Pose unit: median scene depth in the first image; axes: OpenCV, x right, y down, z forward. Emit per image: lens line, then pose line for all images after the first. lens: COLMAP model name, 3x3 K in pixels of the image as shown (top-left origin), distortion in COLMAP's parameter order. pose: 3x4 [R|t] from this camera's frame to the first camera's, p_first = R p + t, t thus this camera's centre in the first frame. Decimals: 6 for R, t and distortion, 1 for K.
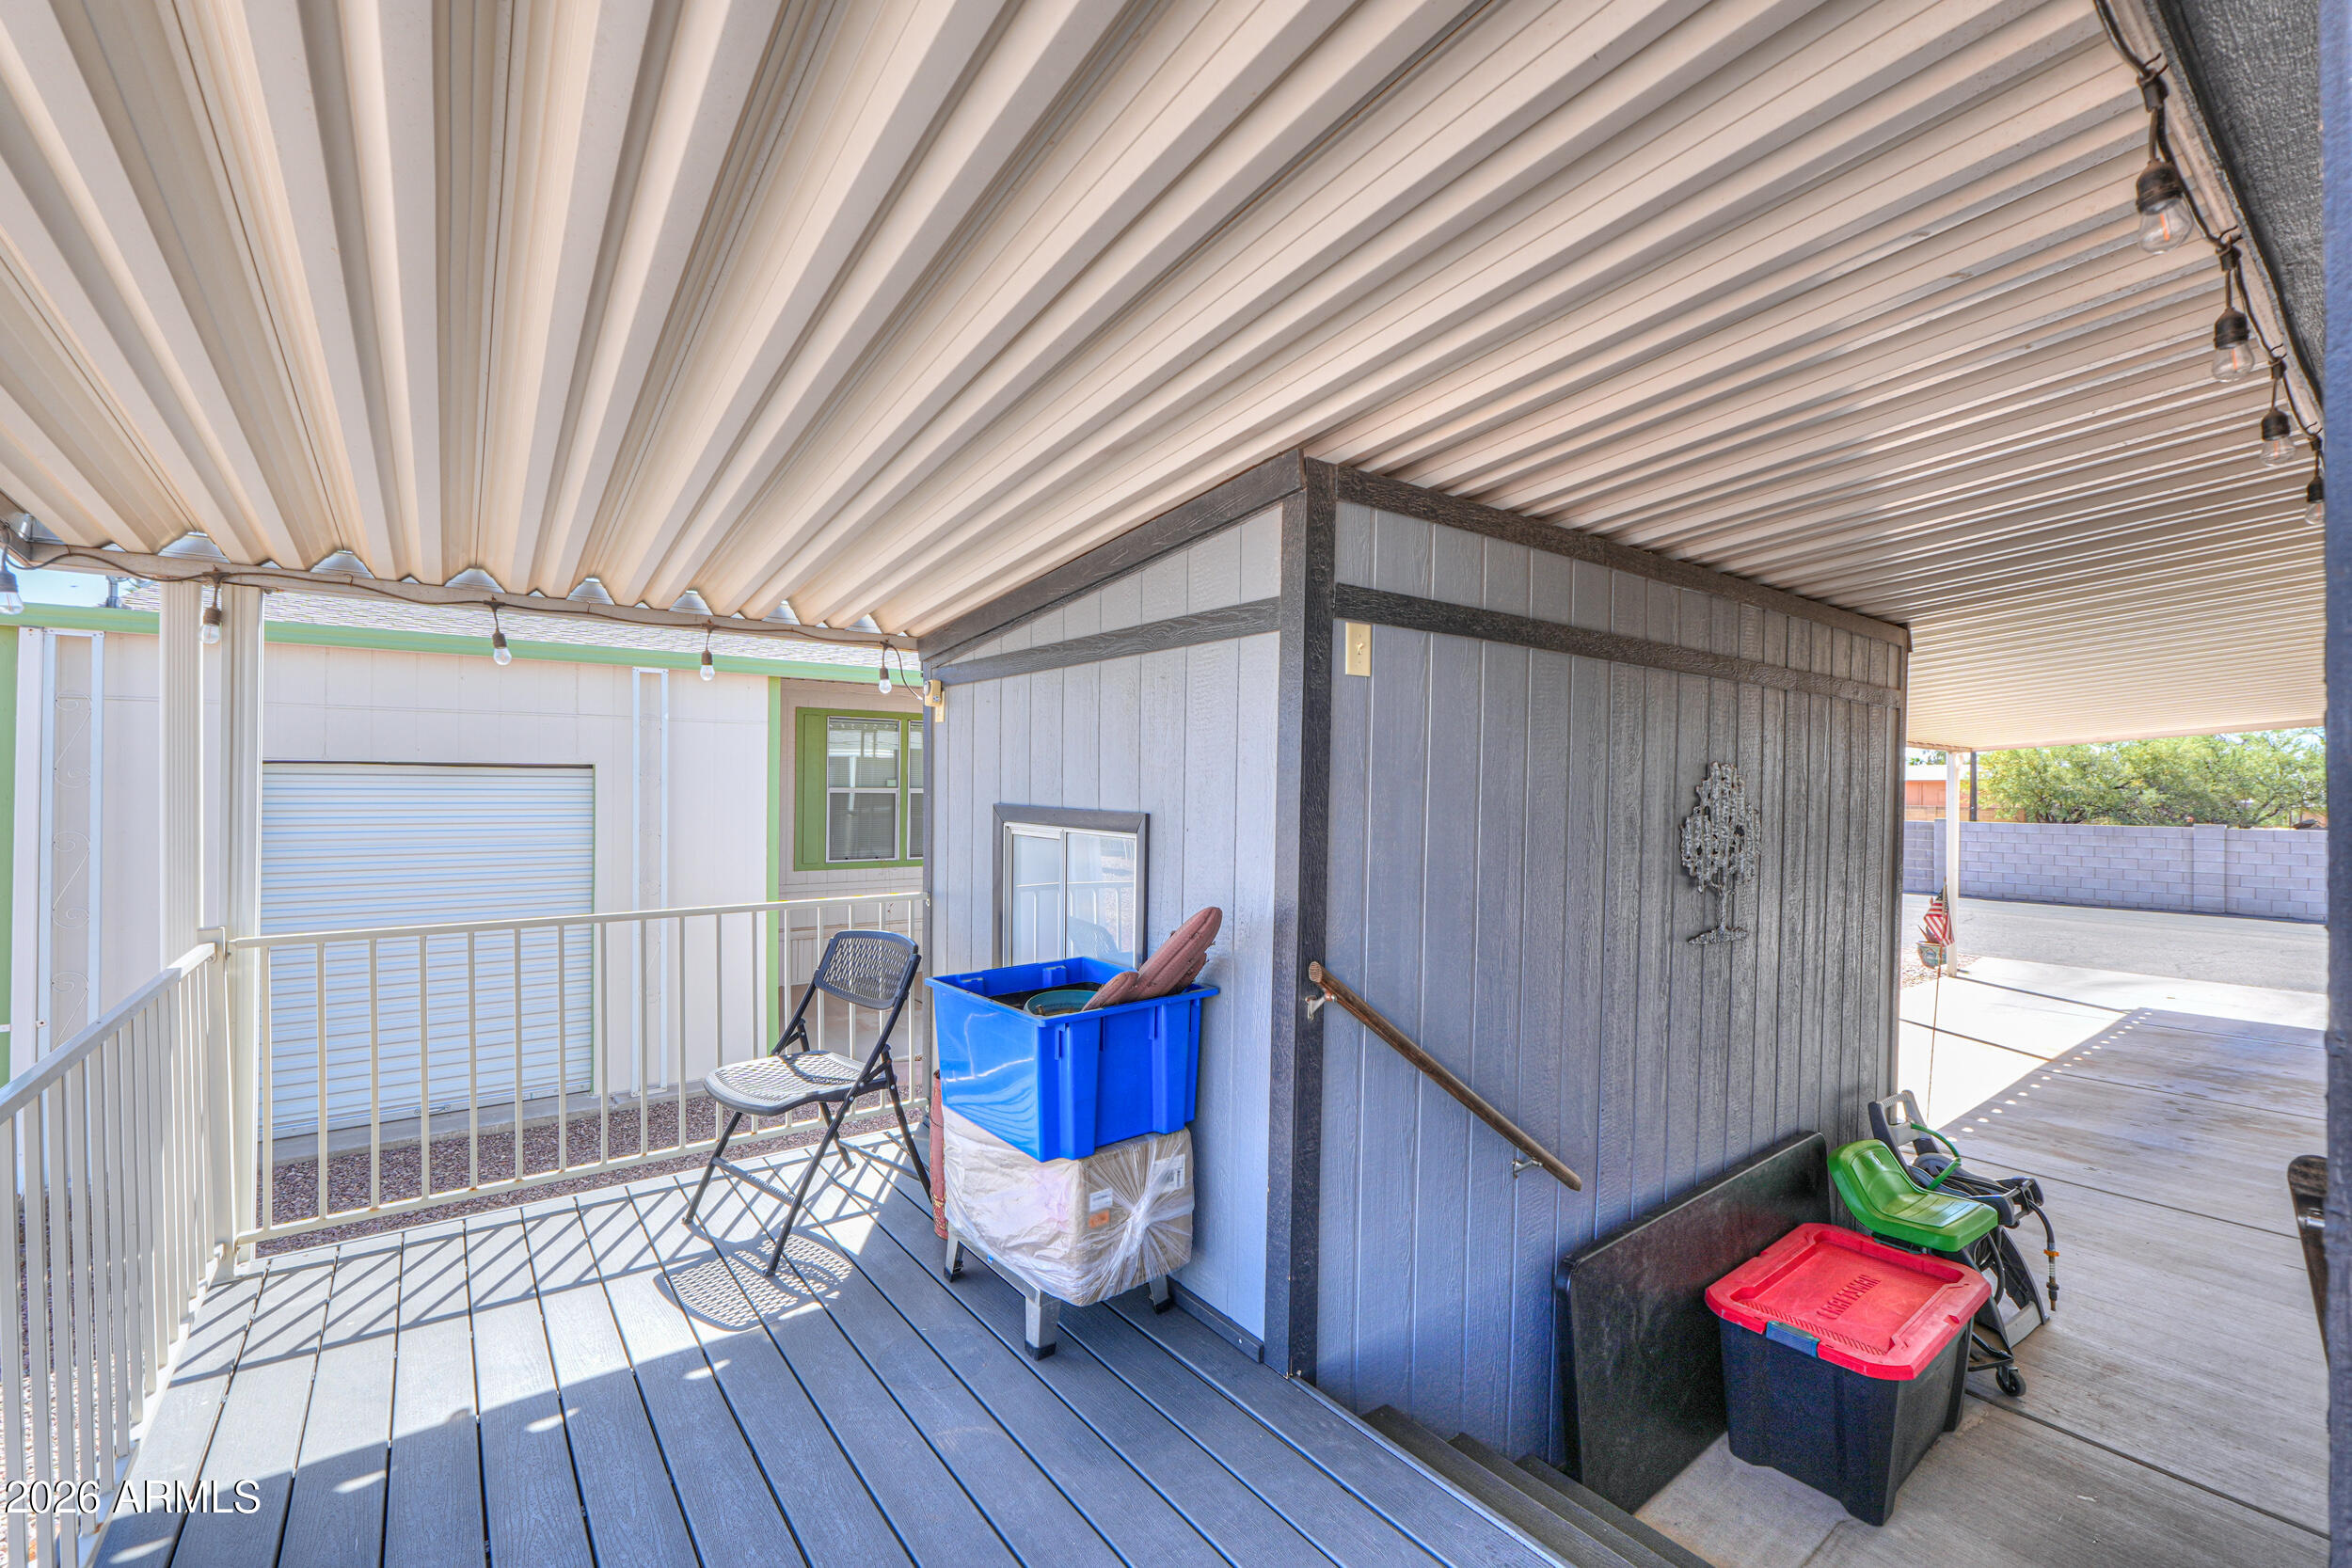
lens RADIAL K [[993.0, 0, 1164.6], [0, 993.0, 774.4], [0, 0, 1]] dist [-0.004017, -0.001986]
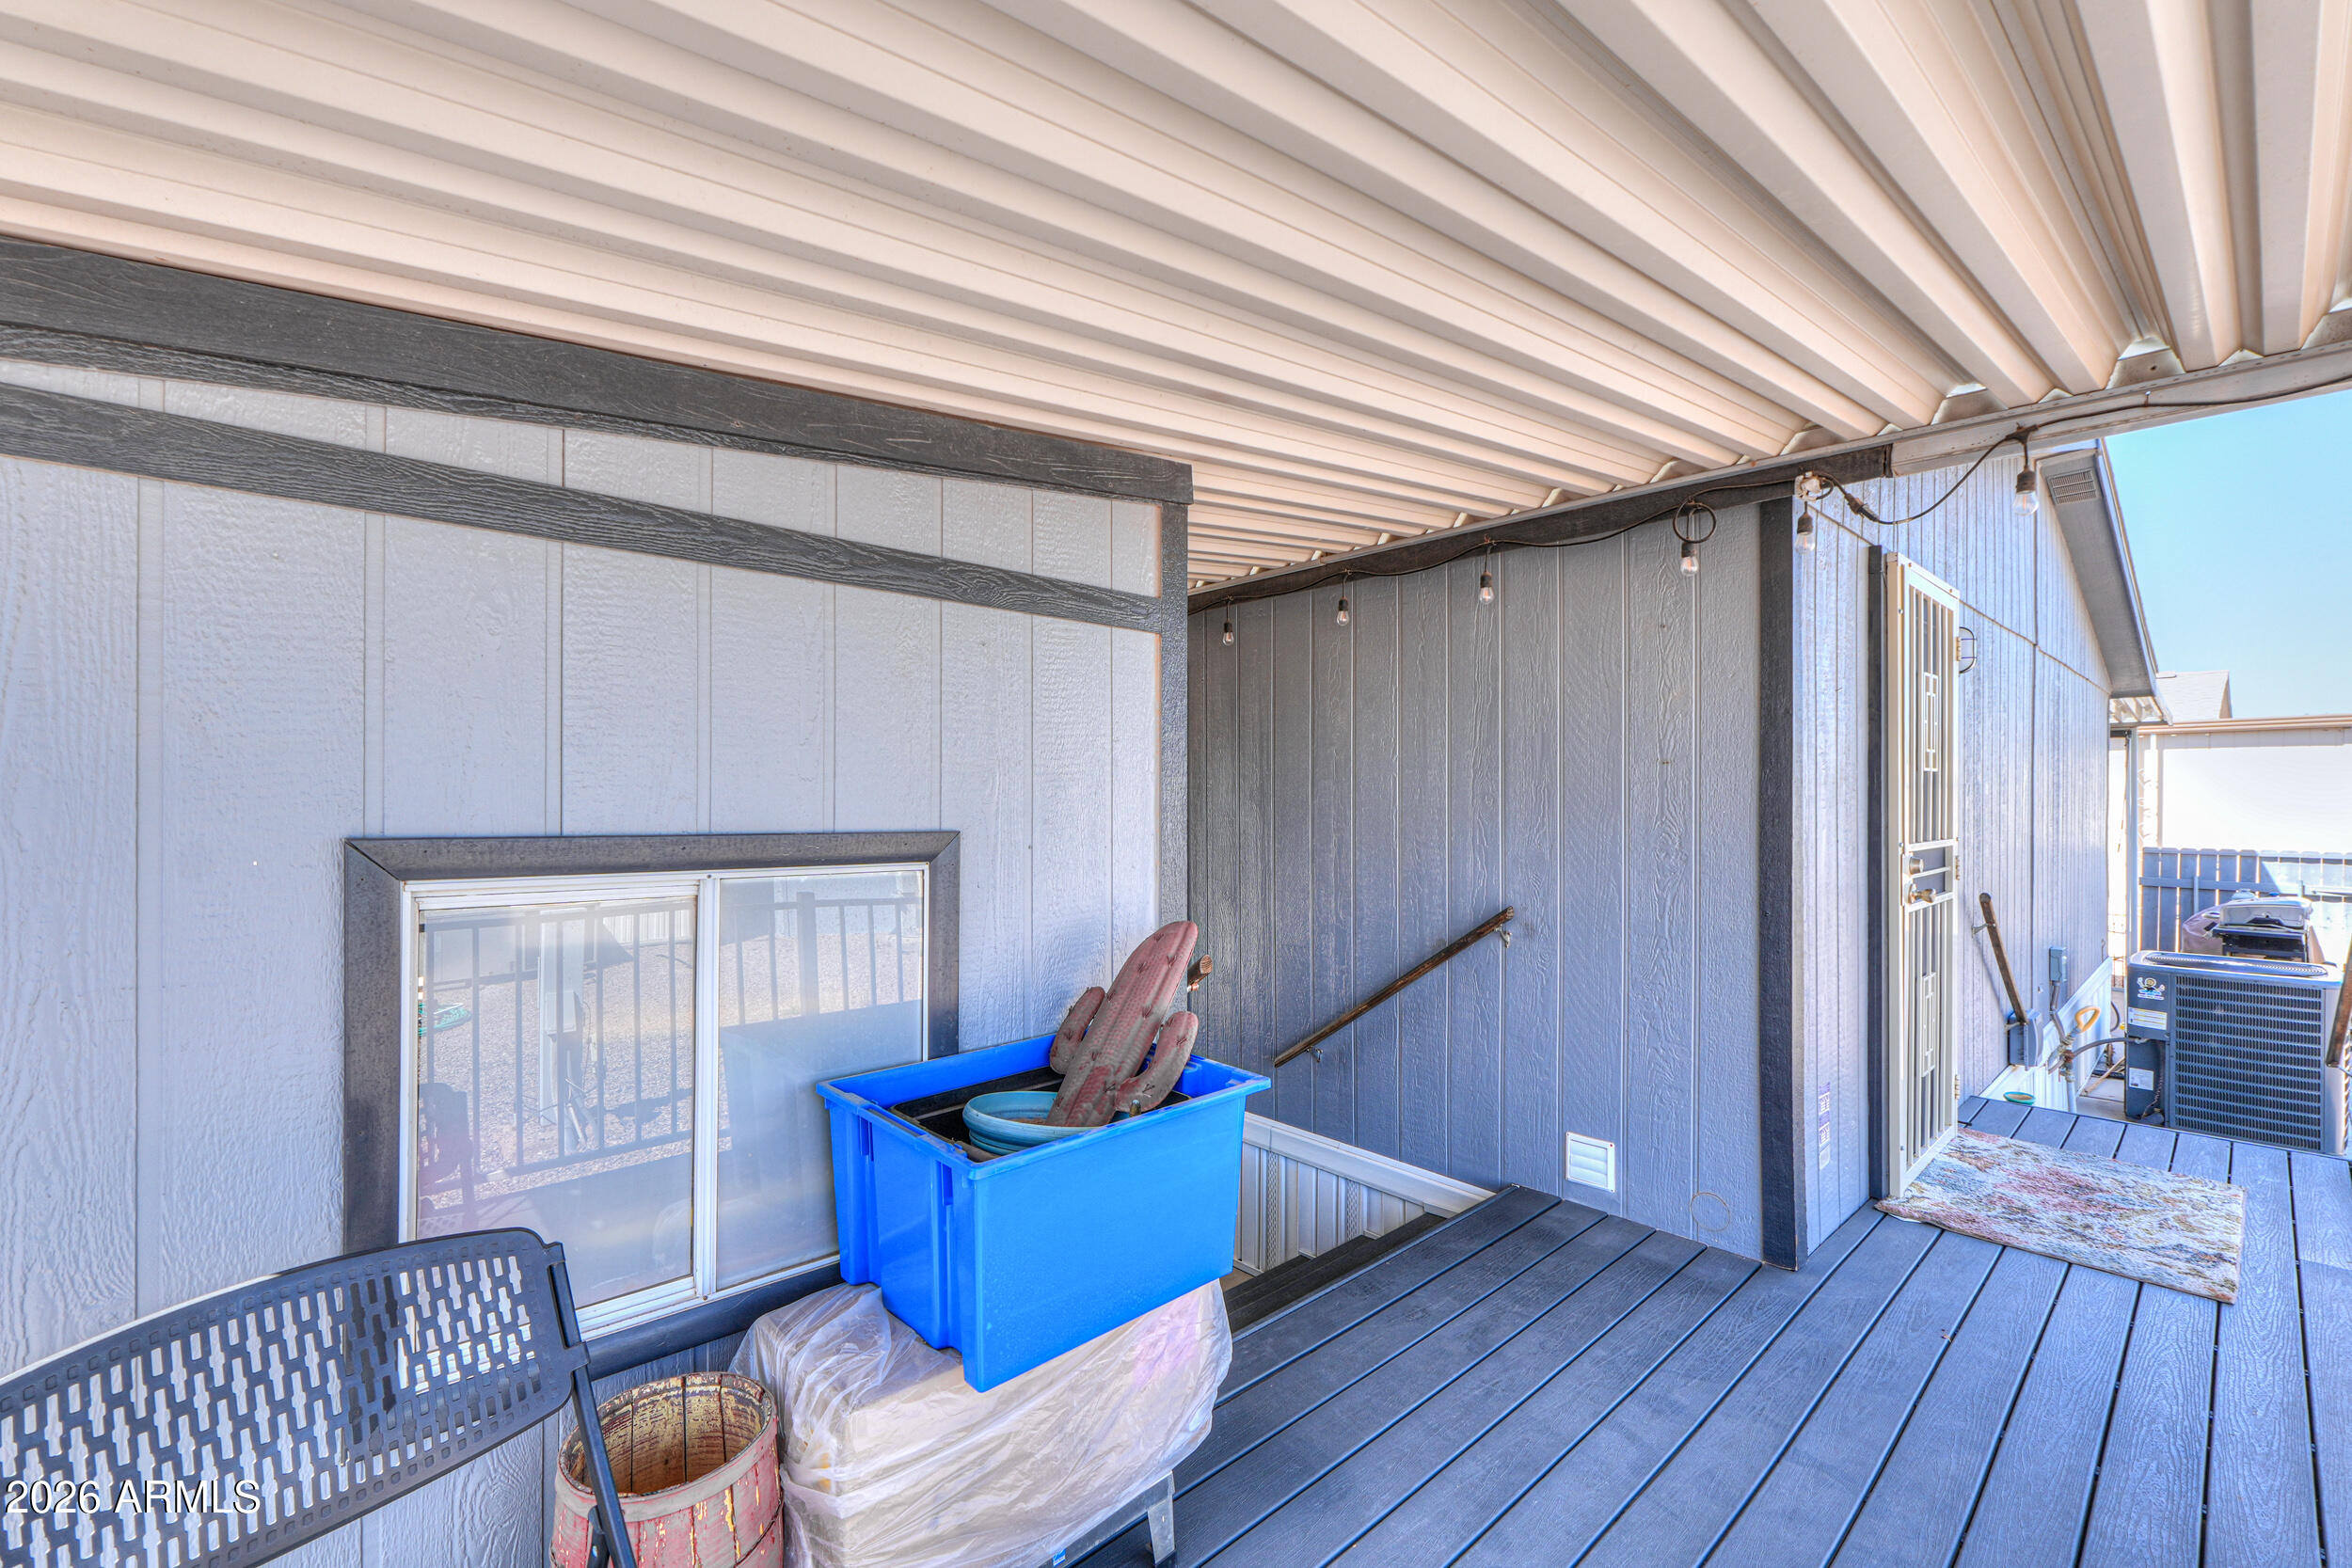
lens RADIAL K [[993.0, 0, 1166.5], [0, 993.0, 796.9], [0, 0, 1]] dist [-0.004017, -0.001986]
pose [[-0.100417, -0.004906, 0.994933, -0.726338], [-0.014786, 0.999885, 0.003438, 0.010608], [-0.994836, -0.014366, -0.100478, 0.916192]]
